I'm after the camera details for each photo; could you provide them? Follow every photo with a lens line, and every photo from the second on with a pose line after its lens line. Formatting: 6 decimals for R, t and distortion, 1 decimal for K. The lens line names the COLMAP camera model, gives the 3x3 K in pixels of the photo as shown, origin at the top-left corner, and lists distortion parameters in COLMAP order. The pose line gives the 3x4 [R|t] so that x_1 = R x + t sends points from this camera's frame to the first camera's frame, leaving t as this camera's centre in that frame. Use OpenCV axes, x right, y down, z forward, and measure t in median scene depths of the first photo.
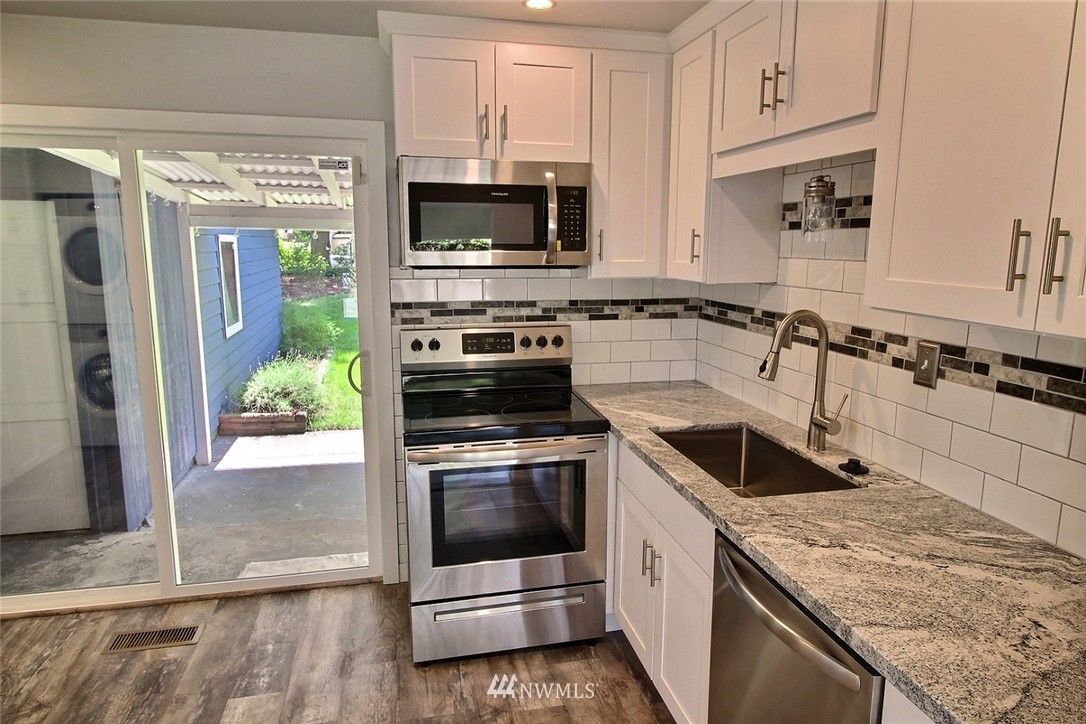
lens RADIAL K [[662.1, 0, 552.4], [0, 662.1, 356.9], [0, 0, 1]] dist [0.010060, -0.013353]
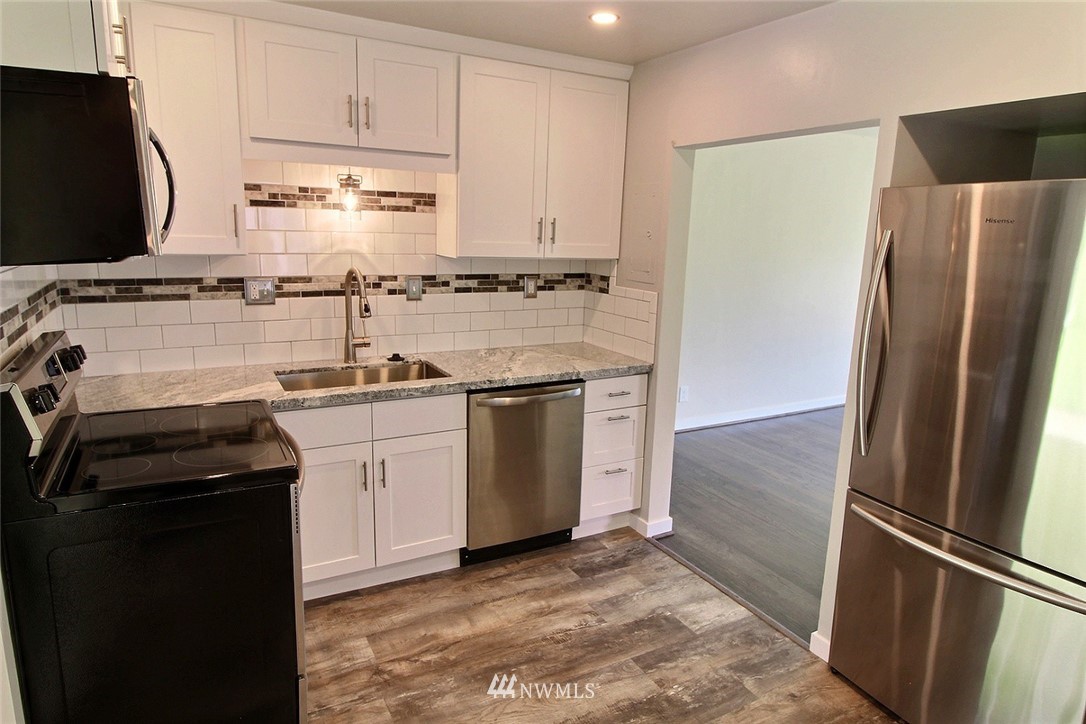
lens RADIAL K [[662.1, 0, 549.5], [0, 662.1, 356.8], [0, 0, 1]] dist [0.010060, -0.013353]
pose [[-0.277571, -0.202167, 0.939193, -0.993573], [0.132200, 0.960270, 0.245775, -0.158844], [-0.951566, 0.192382, -0.239816, 0.853870]]
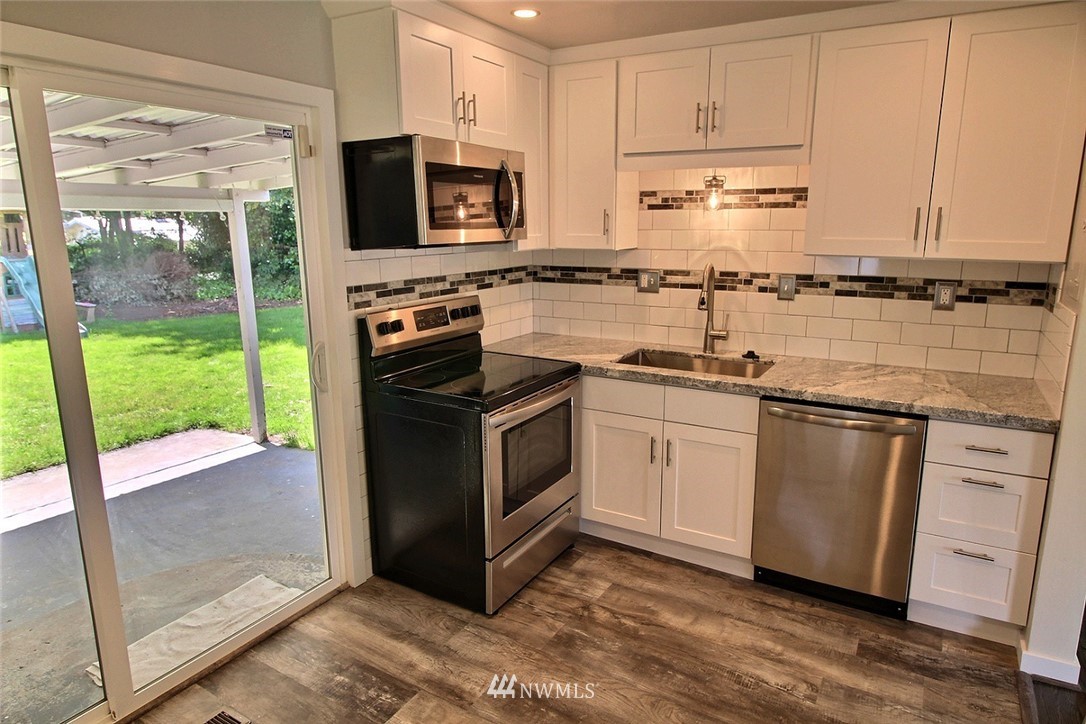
lens RADIAL K [[662.1, 0, 550.9], [0, 662.1, 356.6], [0, 0, 1]] dist [0.010060, -0.013353]
pose [[0.682586, -0.156813, 0.713783, -0.879692], [0.131632, 0.987114, 0.090983, -0.038508], [-0.718852, 0.031853, 0.694432, 0.175914]]
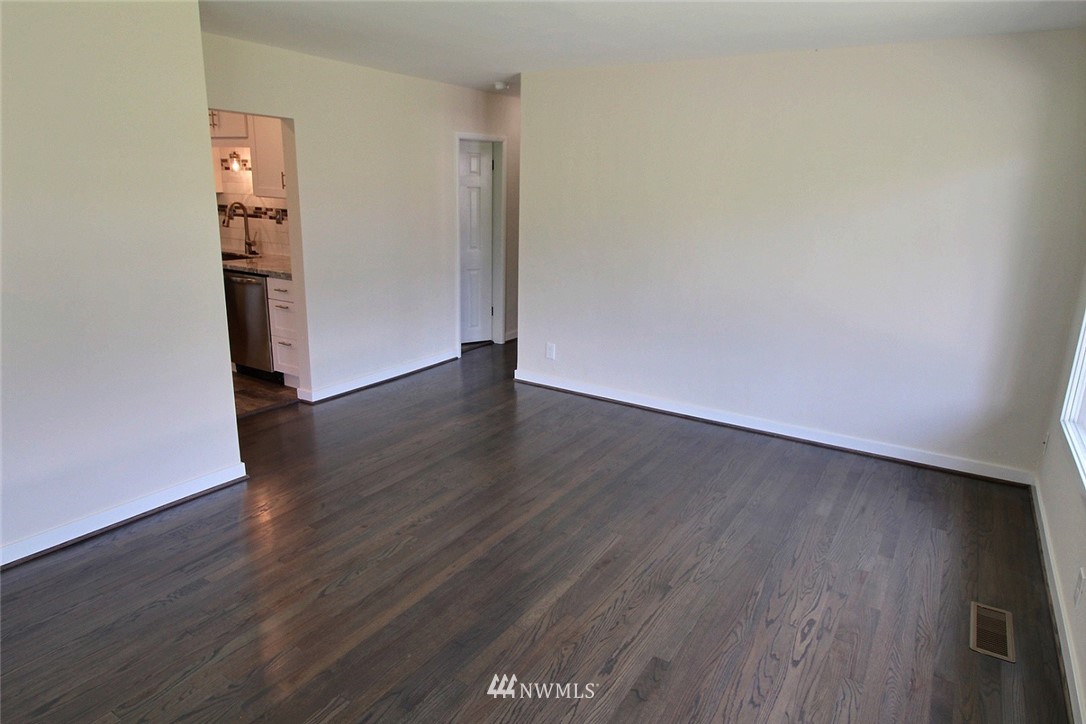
lens RADIAL K [[662.1, 0, 552.1], [0, 662.1, 357.9], [0, 0, 1]] dist [0.010060, -0.013353]
pose [[0.702539, -0.159823, 0.693466, -0.621786], [0.090808, 0.986622, 0.135391, 0.278552], [-0.705828, -0.032146, 0.707654, -1.654354]]
